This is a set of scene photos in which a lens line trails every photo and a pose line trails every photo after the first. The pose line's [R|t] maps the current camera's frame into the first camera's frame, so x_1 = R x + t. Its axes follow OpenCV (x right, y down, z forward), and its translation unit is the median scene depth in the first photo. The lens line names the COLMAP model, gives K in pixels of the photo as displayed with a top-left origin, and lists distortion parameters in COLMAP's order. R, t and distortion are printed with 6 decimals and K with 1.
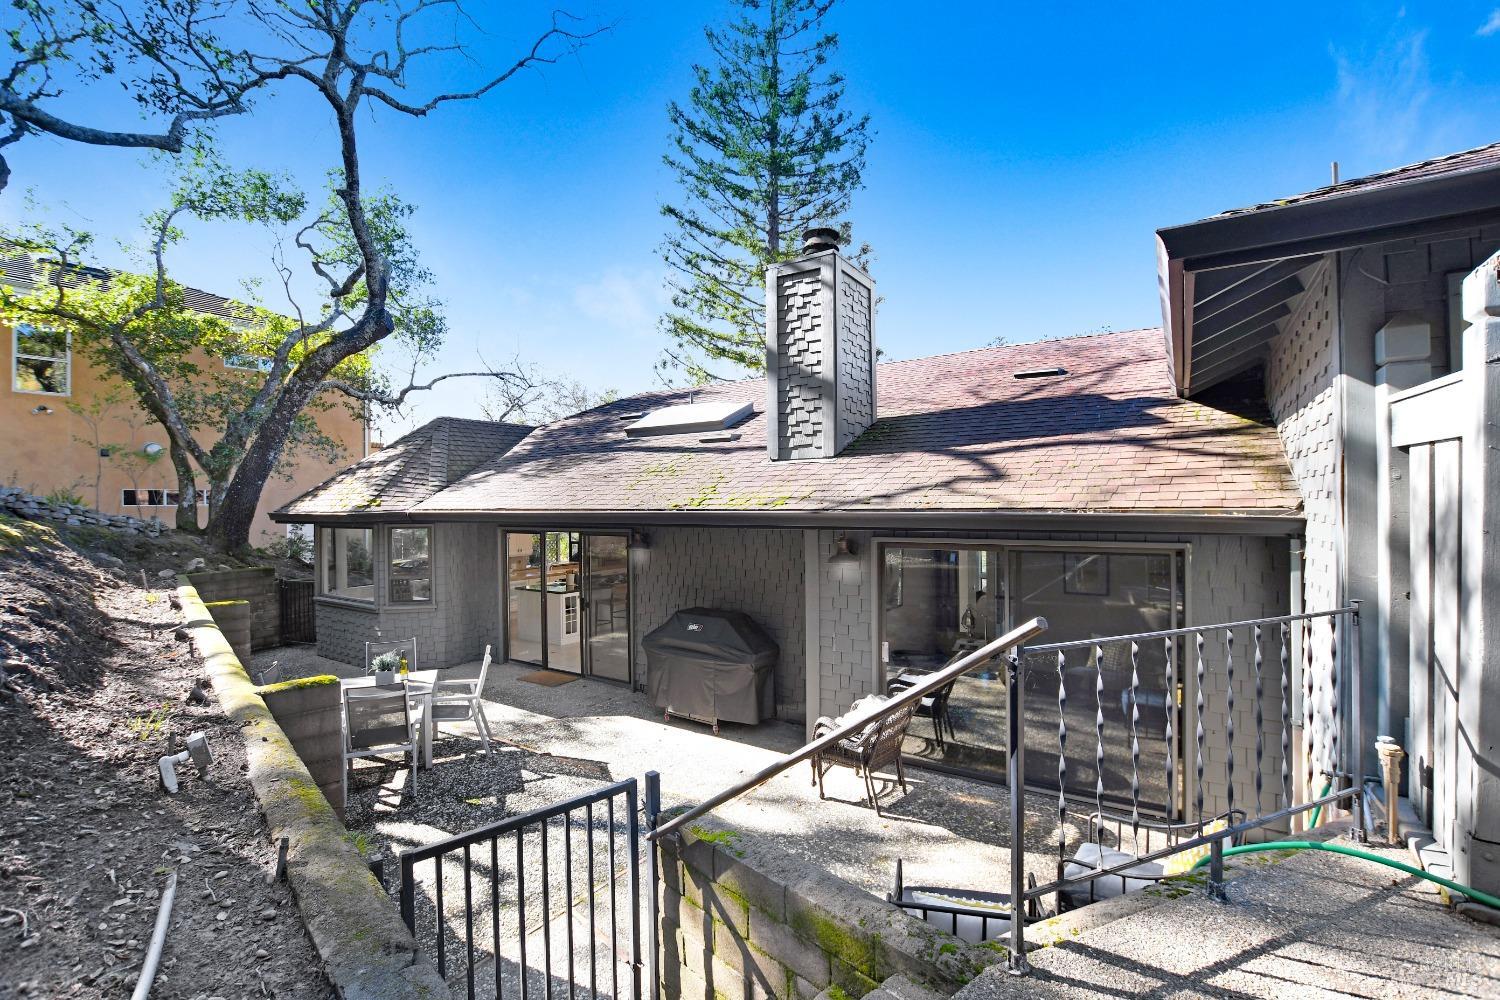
lens RADIAL K [[665.1, 0, 671.9], [0, 665.1, 458.5], [0, 0, 1]] dist [-0.023267, 0.001020]
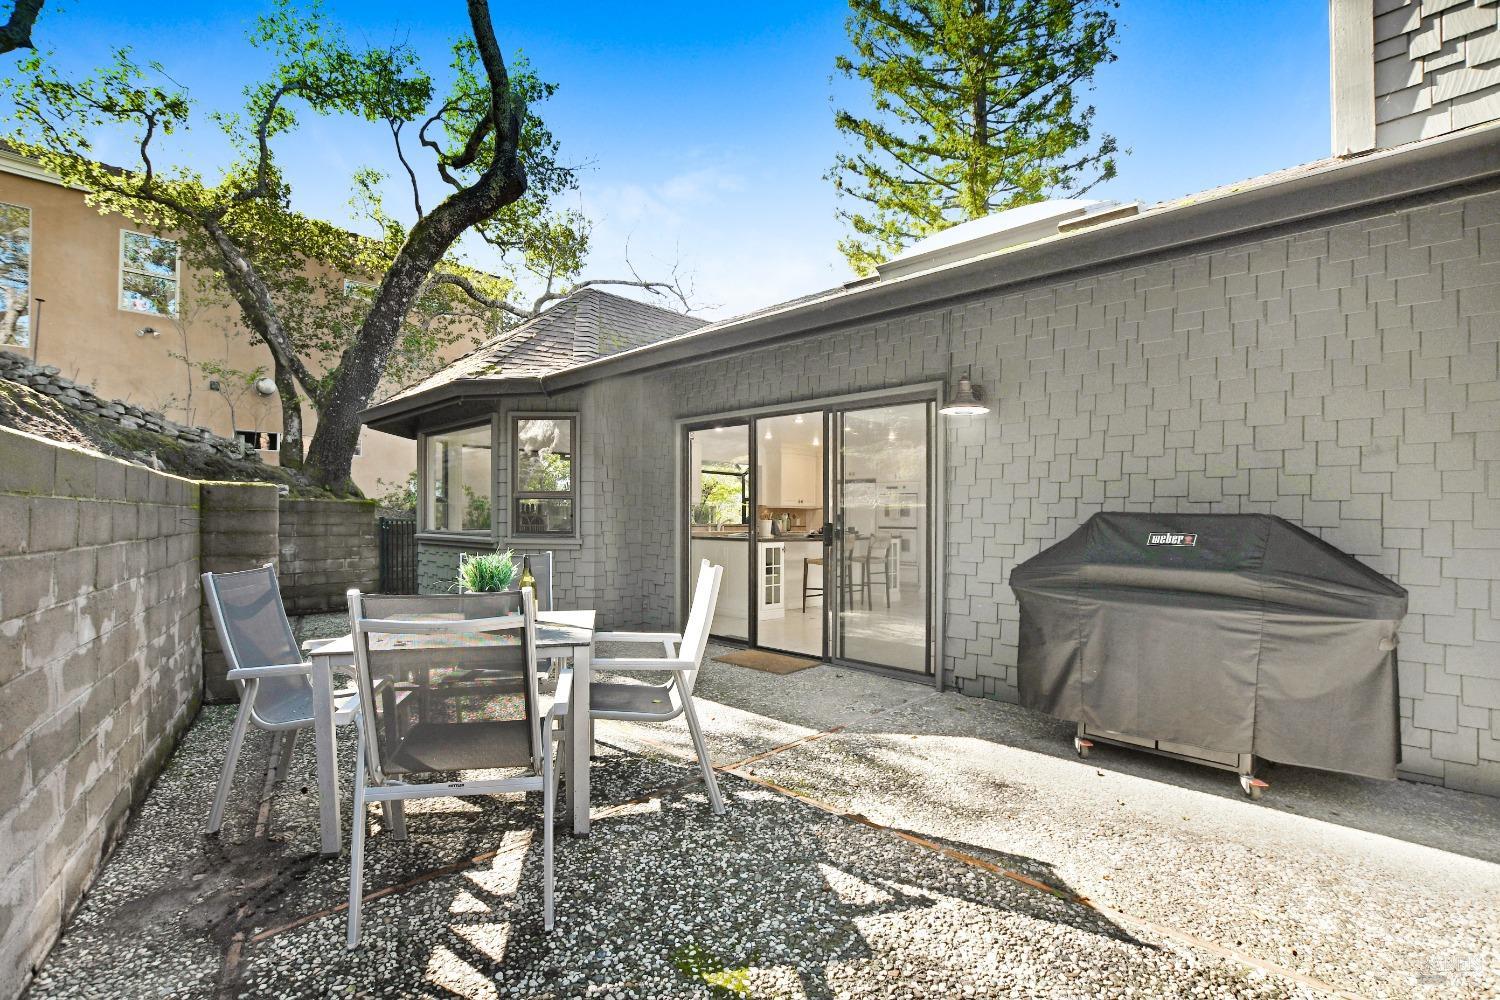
lens RADIAL K [[665.1, 0, 671.9], [0, 665.1, 458.5], [0, 0, 1]] dist [-0.023267, 0.001020]
pose [[0.982503, 0.005015, -0.186181, -0.160076], [-0.008669, 0.999785, -0.018819, 0.165218], [0.186047, 0.020104, 0.982335, 0.406558]]
